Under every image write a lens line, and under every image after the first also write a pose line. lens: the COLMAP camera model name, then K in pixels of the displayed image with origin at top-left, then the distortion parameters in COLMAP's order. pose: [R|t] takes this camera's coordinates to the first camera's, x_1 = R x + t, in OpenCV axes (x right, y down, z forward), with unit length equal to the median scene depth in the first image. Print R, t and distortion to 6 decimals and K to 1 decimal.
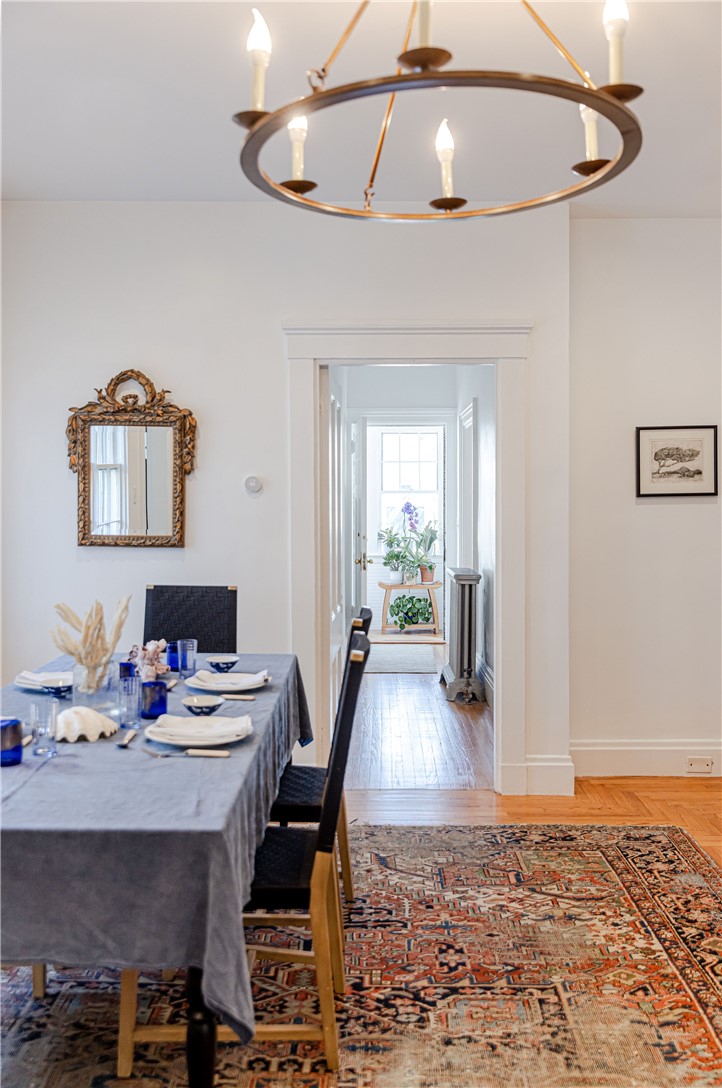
lens RADIAL K [[996.4, 0, 422.0], [0, 996.4, 519.2], [0, 0, 1]] dist [-0.001980, 0.001095]
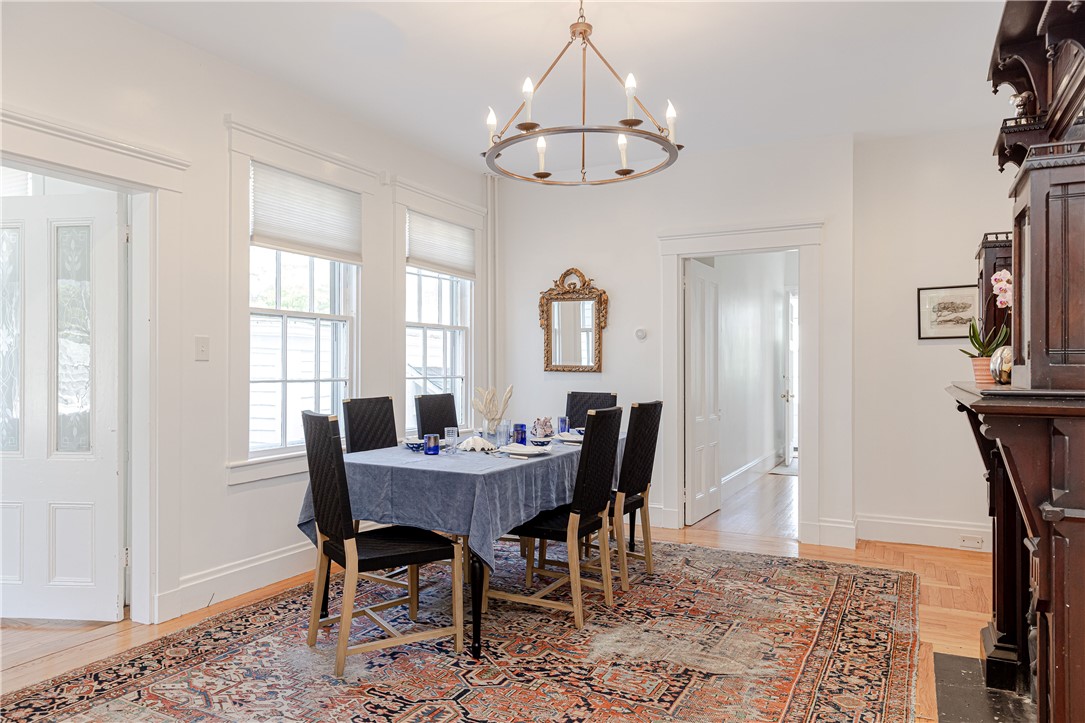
lens RADIAL K [[727.0, 0, 542.6], [0, 727.0, 364.8], [0, 0, 1]] dist [0.021225, 0.000305]
pose [[0.893440, 0.002342, -0.449177, 0.288450], [-0.007793, 0.999917, -0.010288, 0.037245], [0.449116, 0.012692, 0.893384, -0.173833]]
